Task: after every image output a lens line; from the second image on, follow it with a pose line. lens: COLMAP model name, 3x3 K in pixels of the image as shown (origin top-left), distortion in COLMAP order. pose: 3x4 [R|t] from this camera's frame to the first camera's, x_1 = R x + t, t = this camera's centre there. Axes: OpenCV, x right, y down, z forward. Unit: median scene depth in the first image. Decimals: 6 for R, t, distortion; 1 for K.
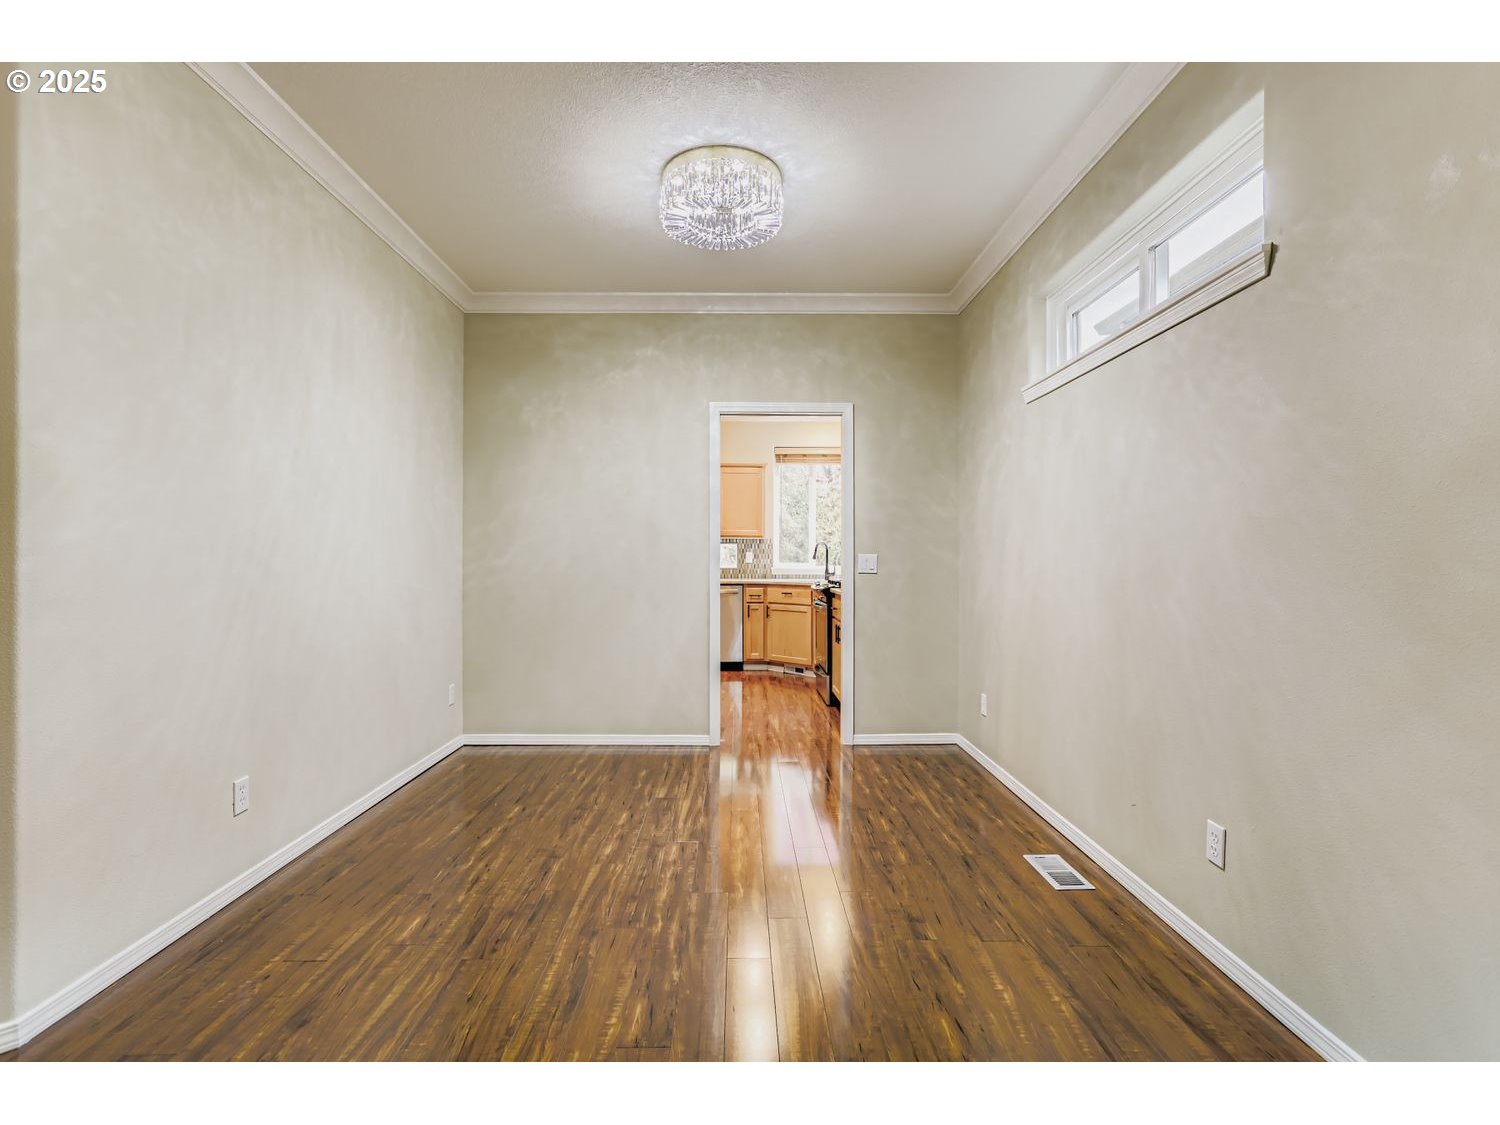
lens RADIAL K [[722.9, 0, 749.3], [0, 722.9, 560.1], [0, 0, 1]] dist [-0.023554, 0.012282]
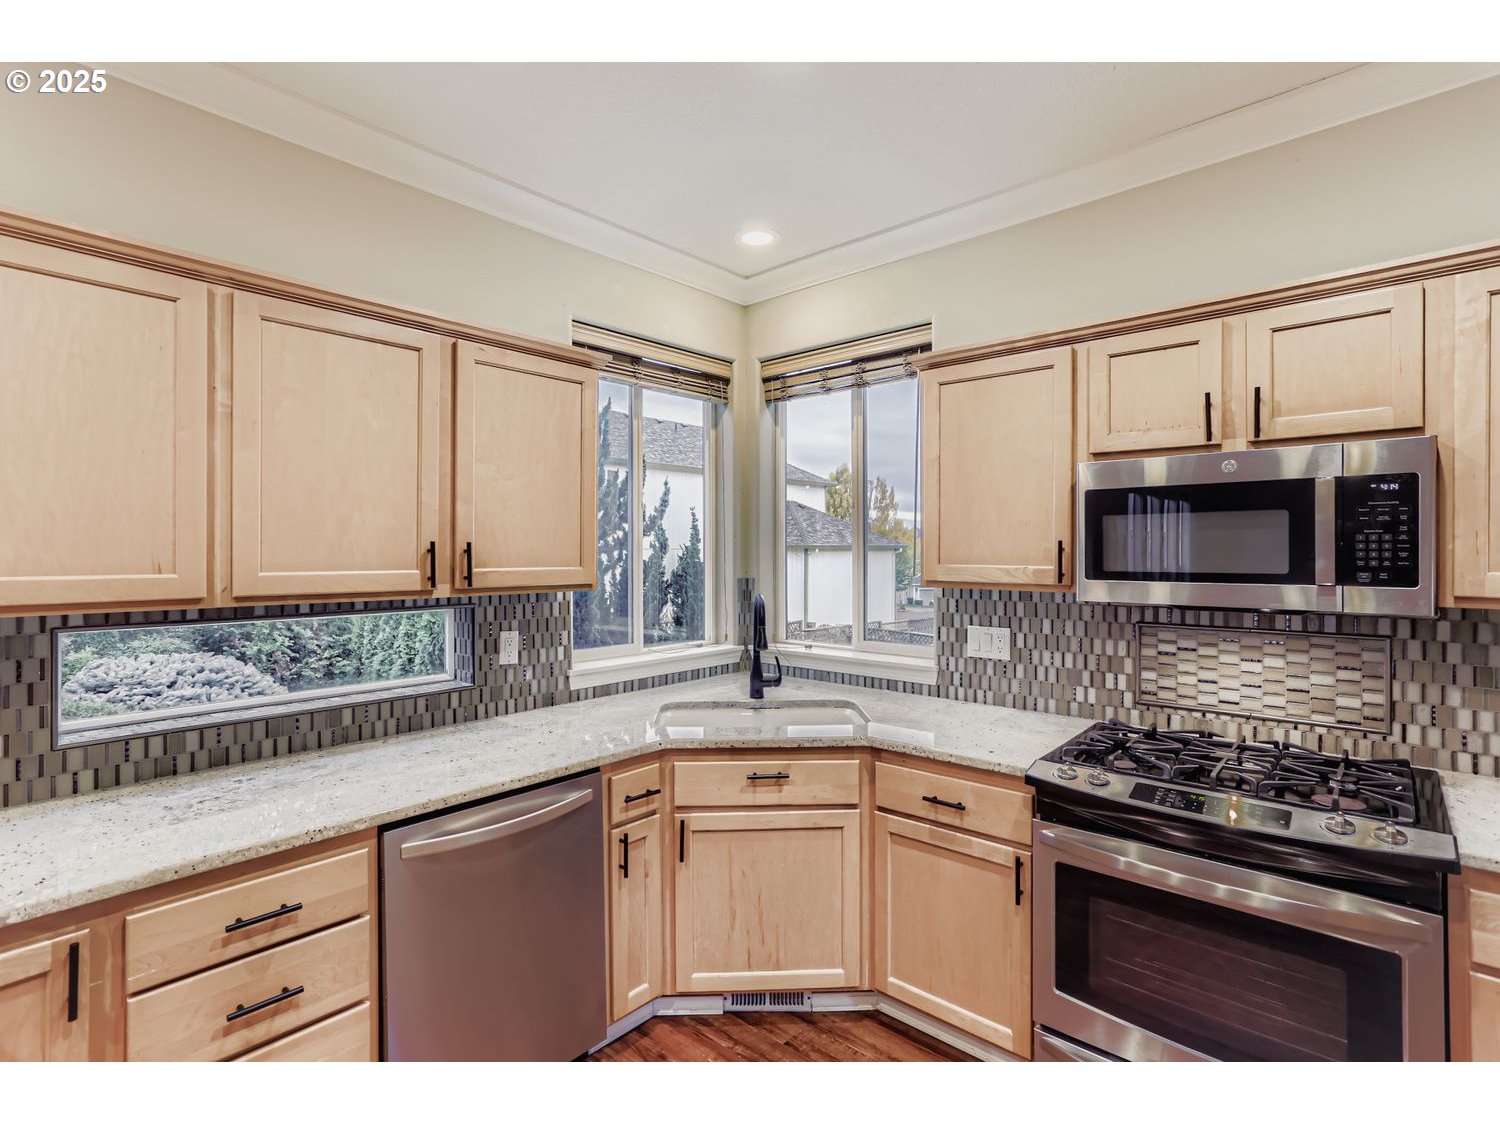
lens RADIAL K [[722.9, 0, 749.0], [0, 722.9, 550.0], [0, 0, 1]] dist [-0.023554, 0.012282]
pose [[0.676113, -0.003508, 0.736790, -0.176485], [0.007294, 0.999972, -0.001932, -0.049160], [-0.736762, 0.006680, 0.676119, 0.772749]]
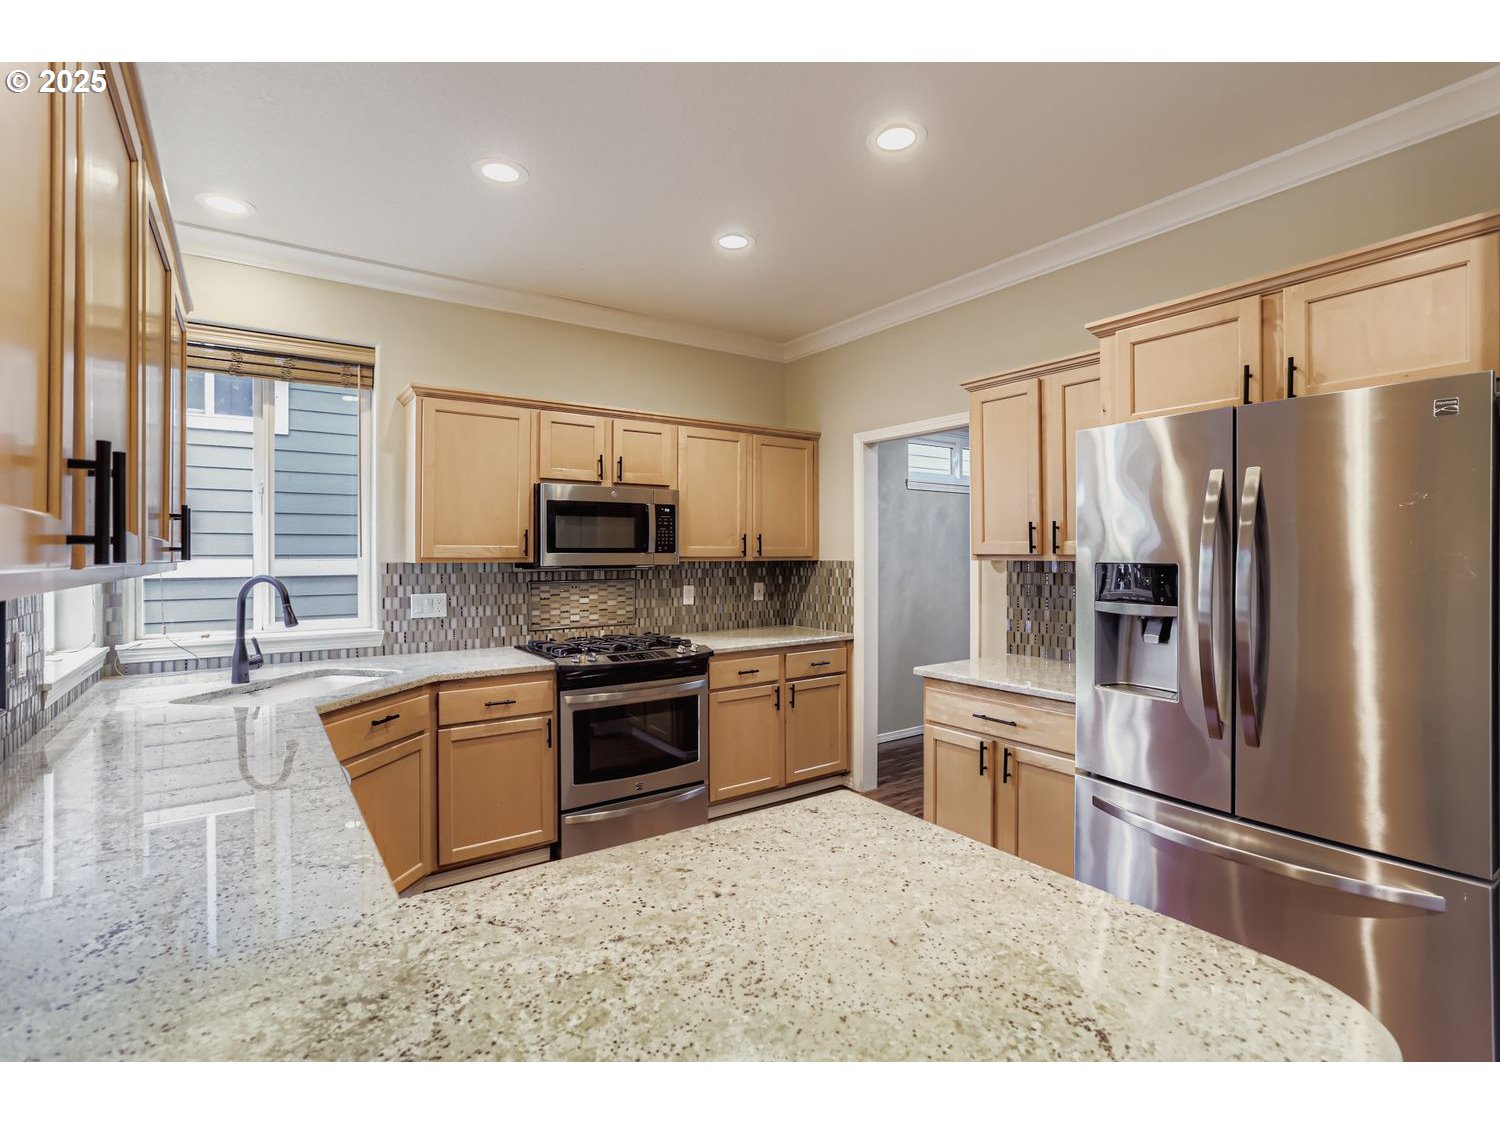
lens RADIAL K [[722.9, 0, 741.8], [0, 722.9, 550.8], [0, 0, 1]] dist [-0.023554, 0.012282]
pose [[-0.556216, 0.001409, 0.831037, -0.343924], [0.004305, 0.999990, 0.001186, -0.038764], [-0.831027, 0.004237, -0.556217, 1.021817]]
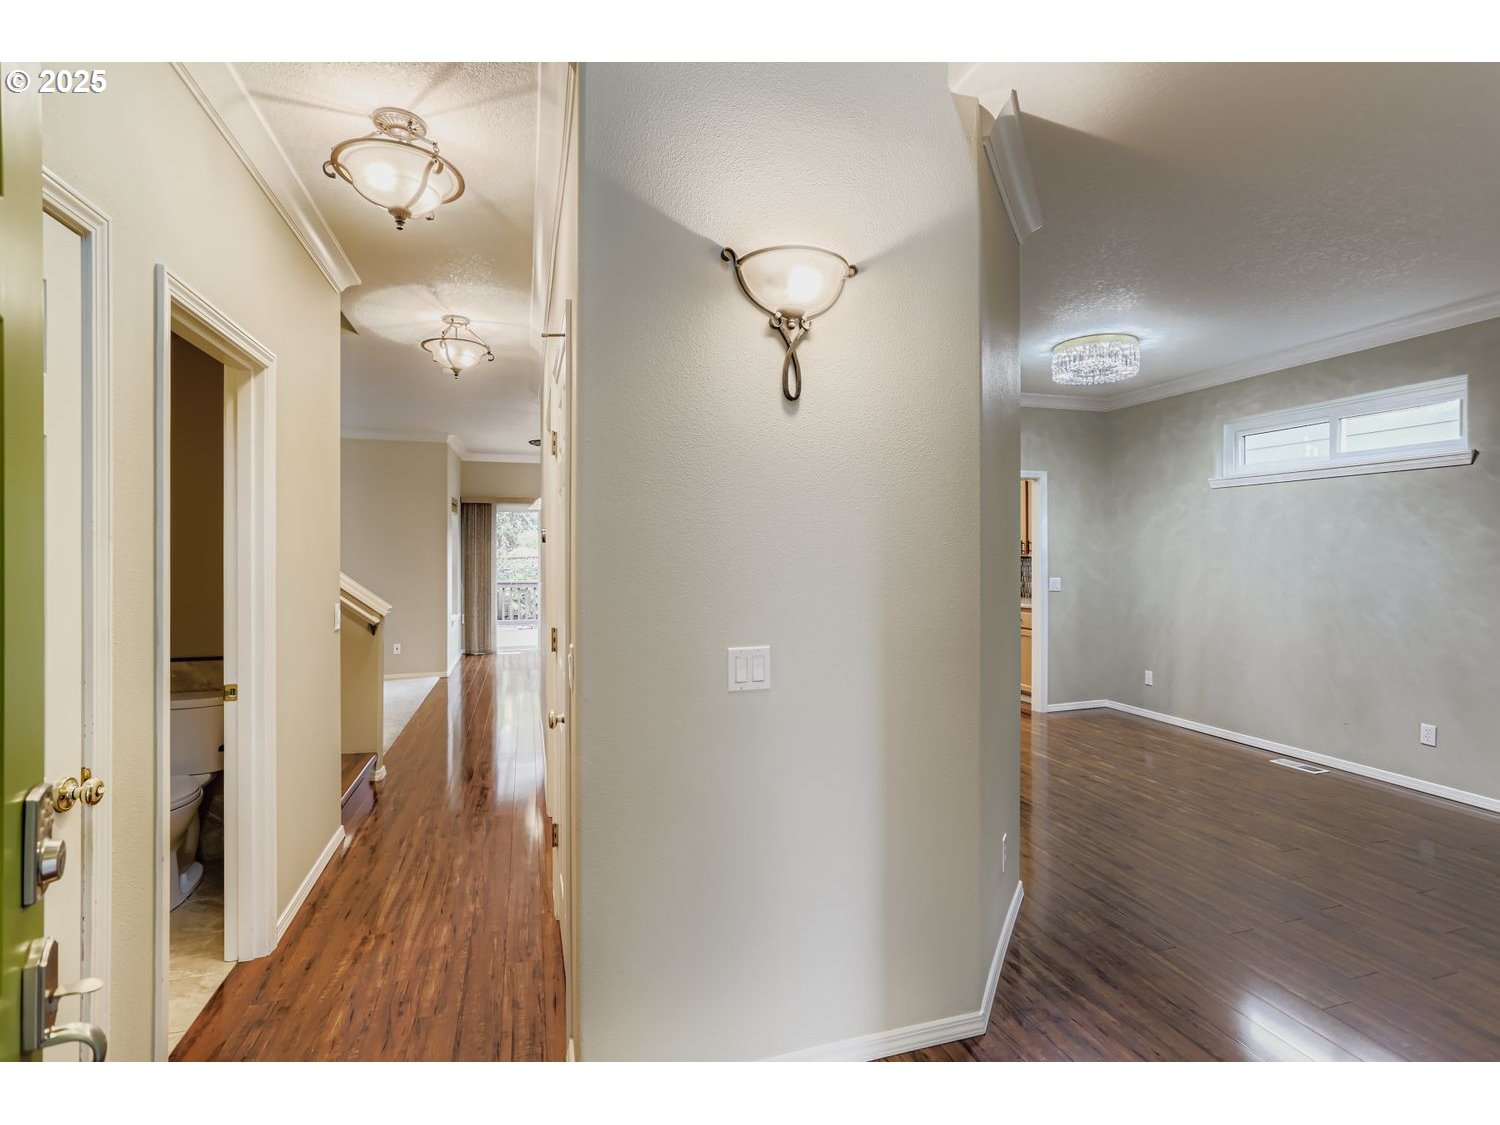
lens RADIAL K [[722.9, 0, 737.5], [0, 722.9, 554.9], [0, 0, 1]] dist [-0.023554, 0.012282]
pose [[0.960444, -0.006983, 0.278385, -0.505653], [0.006340, 0.999975, 0.003212, -0.037468], [-0.278400, -0.001320, 0.960464, -0.113431]]
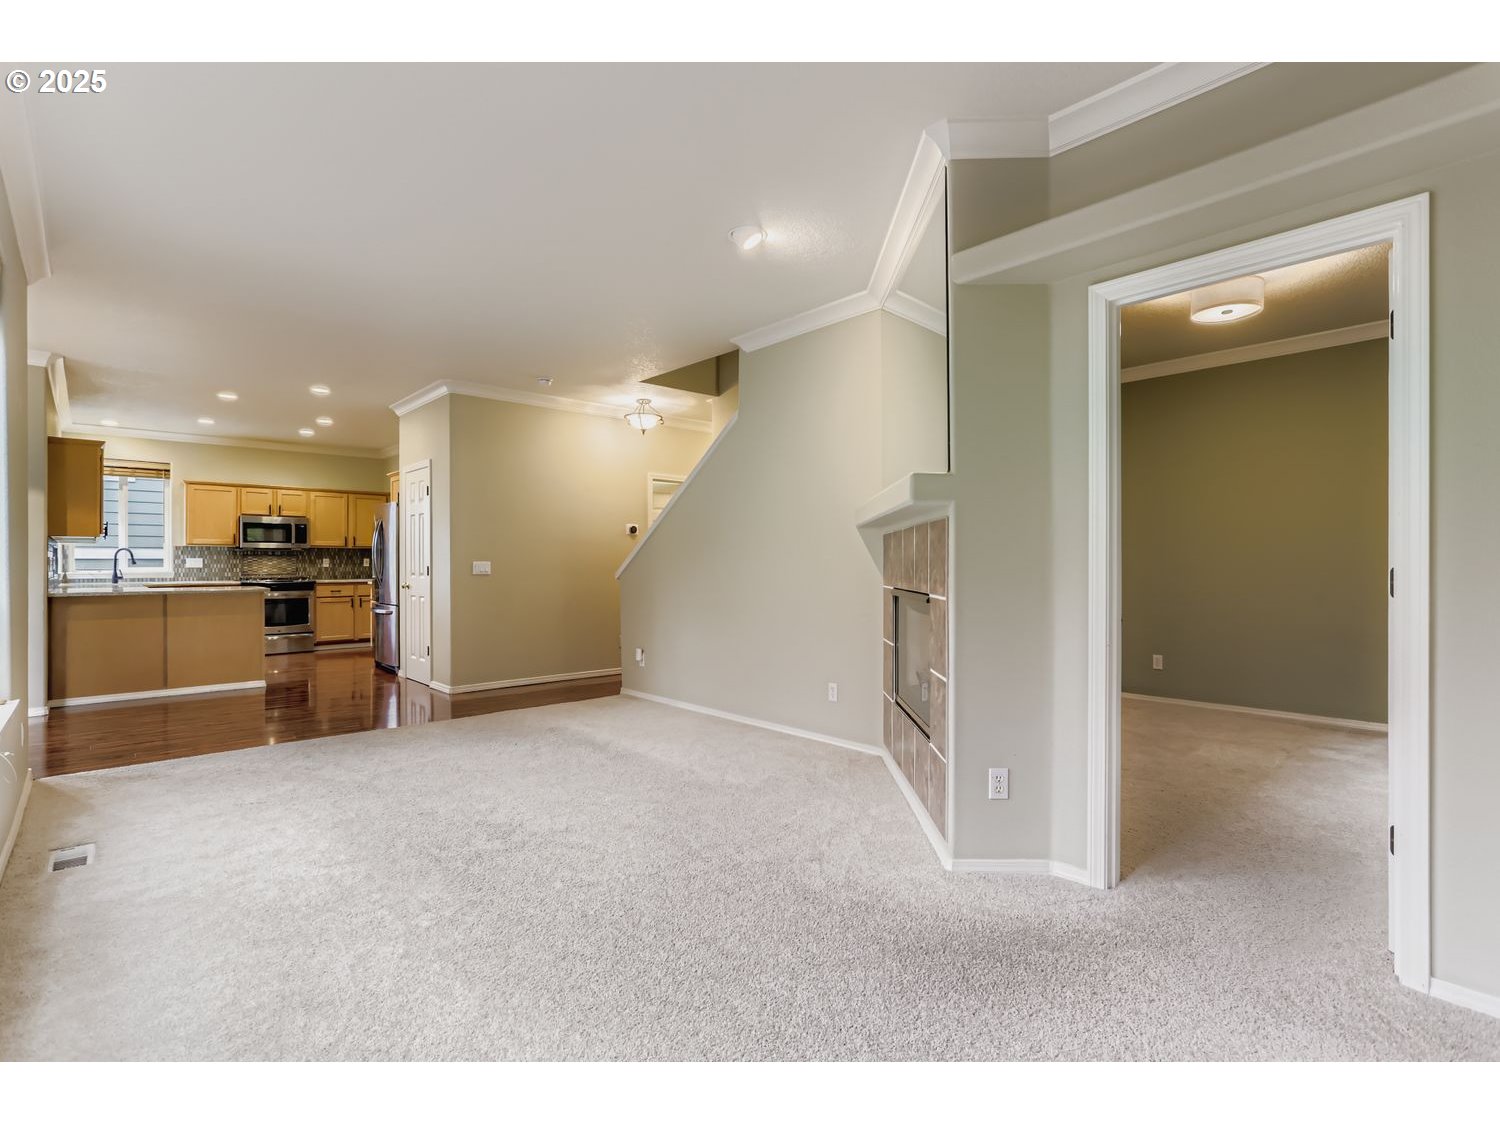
lens RADIAL K [[722.9, 0, 749.2], [0, 722.9, 563.8], [0, 0, 1]] dist [-0.023554, 0.012282]
pose [[-0.666861, -0.006801, 0.745151, -1.373902], [-0.000856, 0.999965, 0.008361, -0.011914], [-0.745182, 0.004938, -0.666843, 1.037762]]
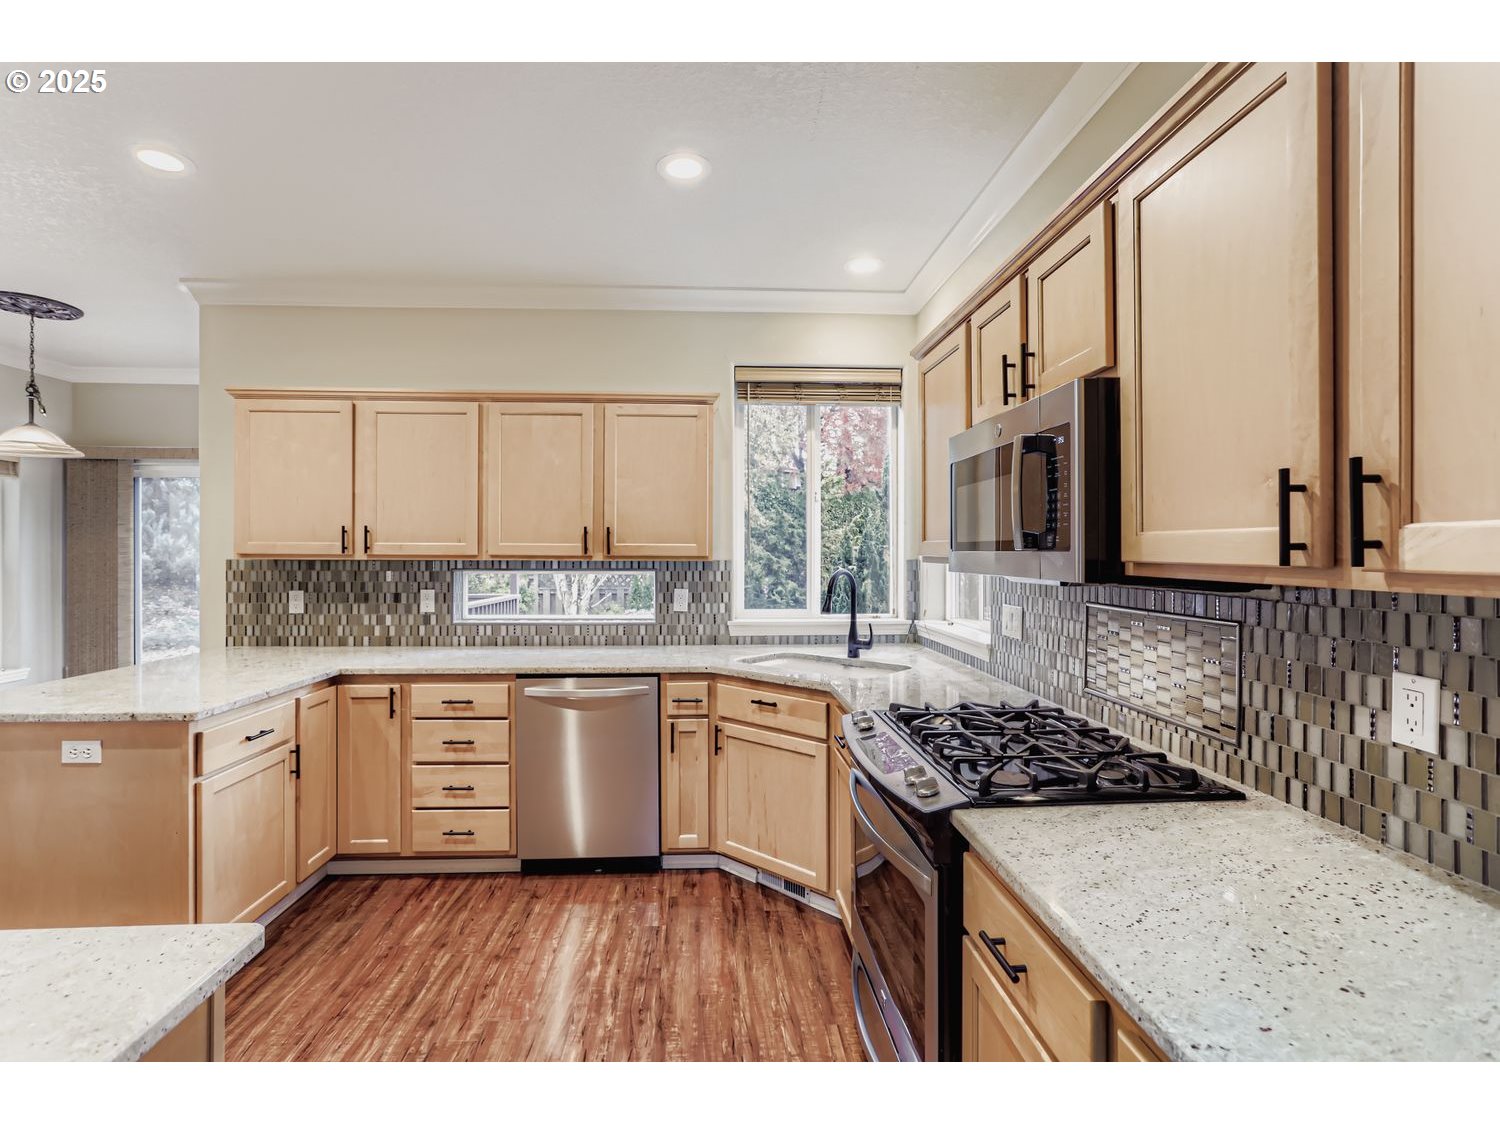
lens RADIAL K [[722.9, 0, 746.8], [0, 722.9, 553.5], [0, 0, 1]] dist [-0.023554, 0.012282]
pose [[0.999025, -0.001802, 0.044117, 0.023819], [0.001871, 0.999997, -0.001514, -0.035874], [-0.044114, 0.001595, 0.999025, 0.580673]]
